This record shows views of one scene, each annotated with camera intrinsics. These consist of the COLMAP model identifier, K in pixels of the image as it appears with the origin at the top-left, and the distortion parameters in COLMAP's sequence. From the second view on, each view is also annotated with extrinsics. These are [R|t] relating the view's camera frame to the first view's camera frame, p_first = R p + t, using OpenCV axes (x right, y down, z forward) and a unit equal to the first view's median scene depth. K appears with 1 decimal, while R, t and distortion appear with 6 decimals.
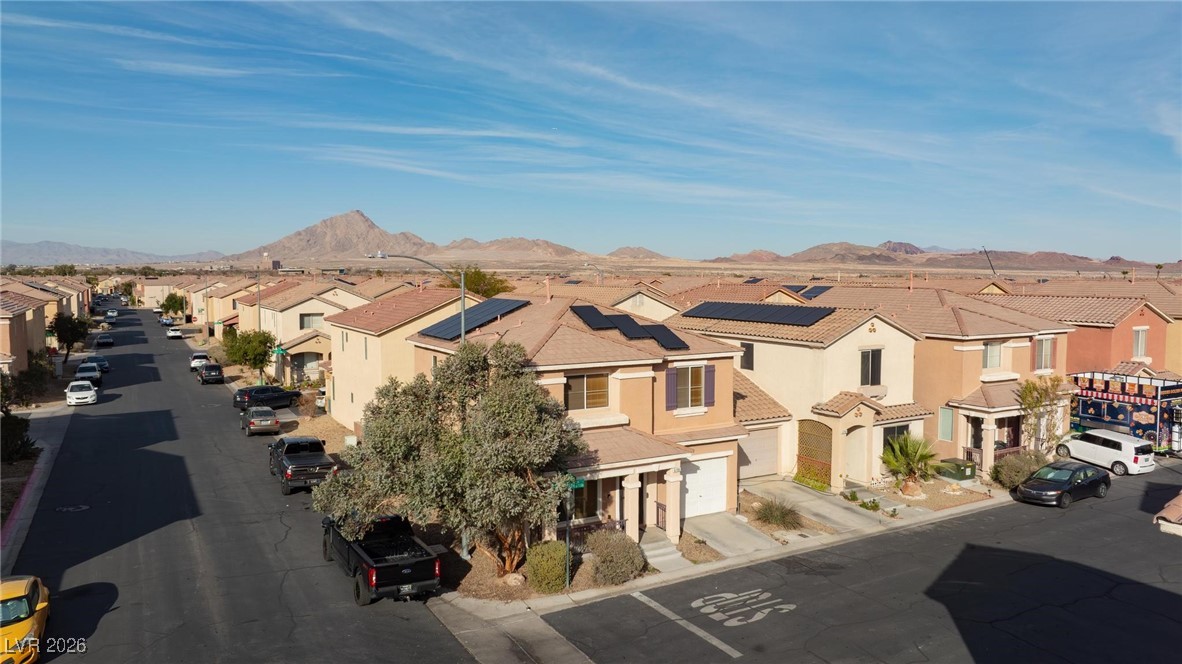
lens RADIAL K [[834.3, 0, 598.2], [0, 834.3, 330.4], [0, 0, 1]] dist [-0.022653, 0.009986]
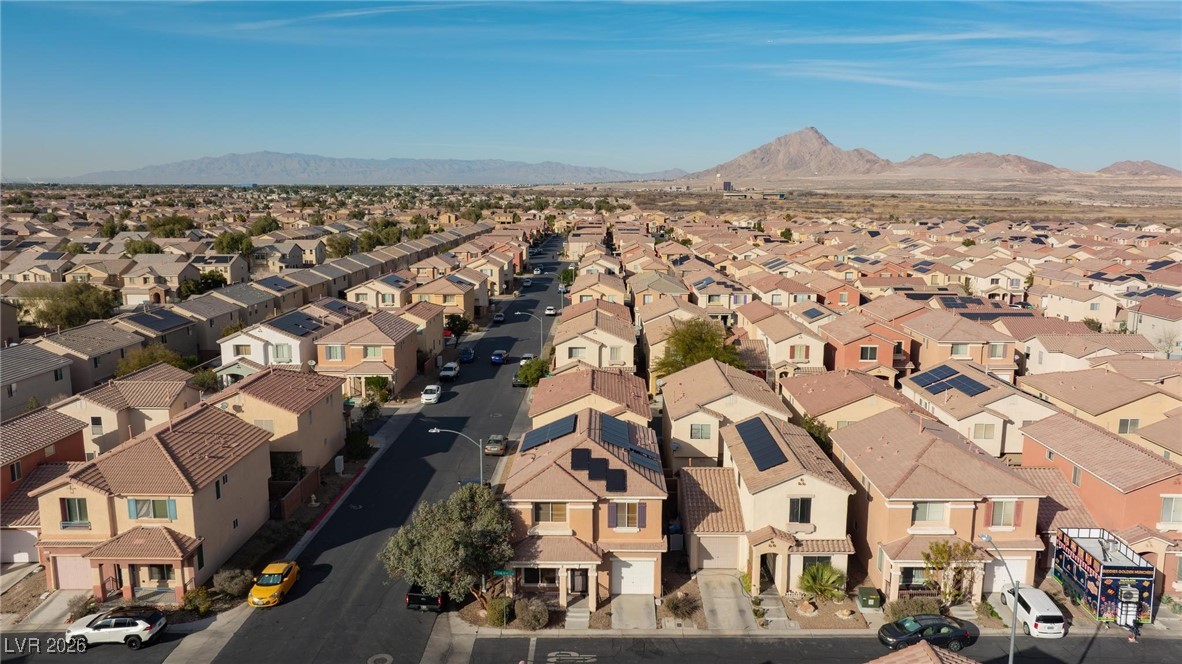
lens RADIAL K [[834.3, 0, 597.8], [0, 834.3, 331.6], [0, 0, 1]] dist [-0.022653, 0.009986]
pose [[0.863672, 0.088726, -0.496183, 0.415131], [-0.038152, 0.993069, 0.111169, -0.228996], [0.502608, -0.077083, 0.861071, -0.181111]]
